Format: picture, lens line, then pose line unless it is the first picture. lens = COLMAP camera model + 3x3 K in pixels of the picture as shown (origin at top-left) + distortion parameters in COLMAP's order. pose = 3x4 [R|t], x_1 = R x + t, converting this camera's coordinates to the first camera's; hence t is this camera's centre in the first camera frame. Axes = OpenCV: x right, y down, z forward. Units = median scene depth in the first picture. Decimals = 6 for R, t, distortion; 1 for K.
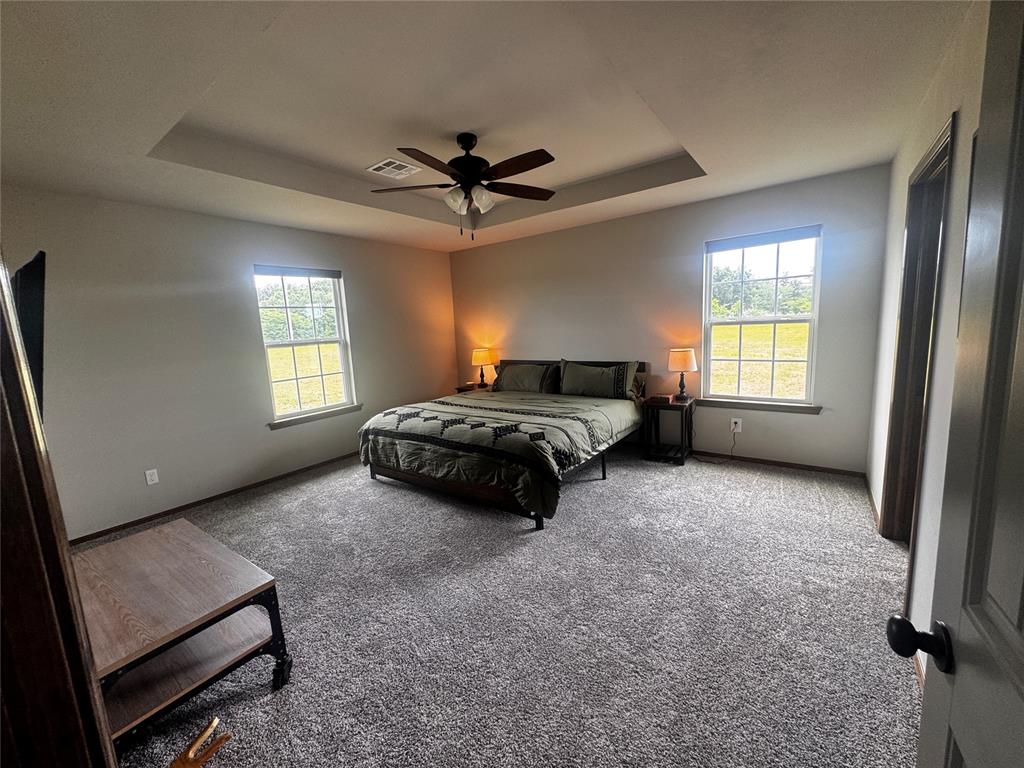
lens RADIAL K [[409.8, 0, 512.0], [0, 409.8, 384.0], [0, 0, 1]] dist [-0.001106, -0.000046]
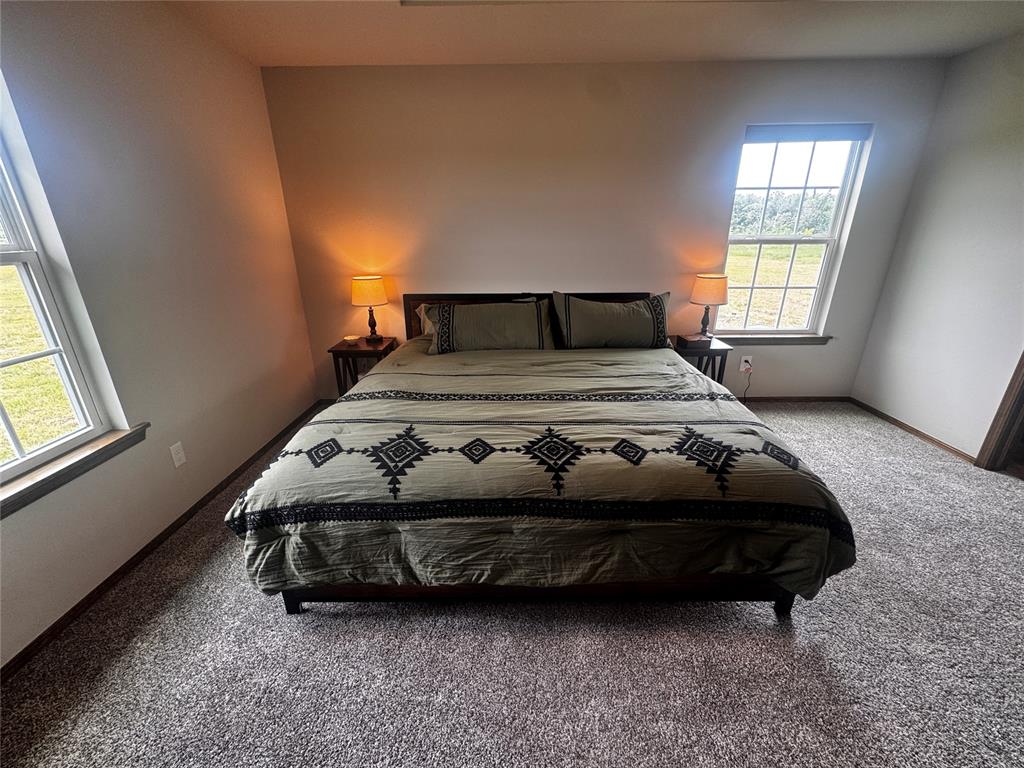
lens RADIAL K [[409.8, 0, 512.0], [0, 409.8, 384.0], [0, 0, 1]] dist [-0.001106, -0.000046]
pose [[0.807793, -0.160285, 0.567256, -0.379829], [0.053272, 0.978234, 0.200552, -0.062307], [-0.587055, -0.131786, 0.798749, 0.617819]]
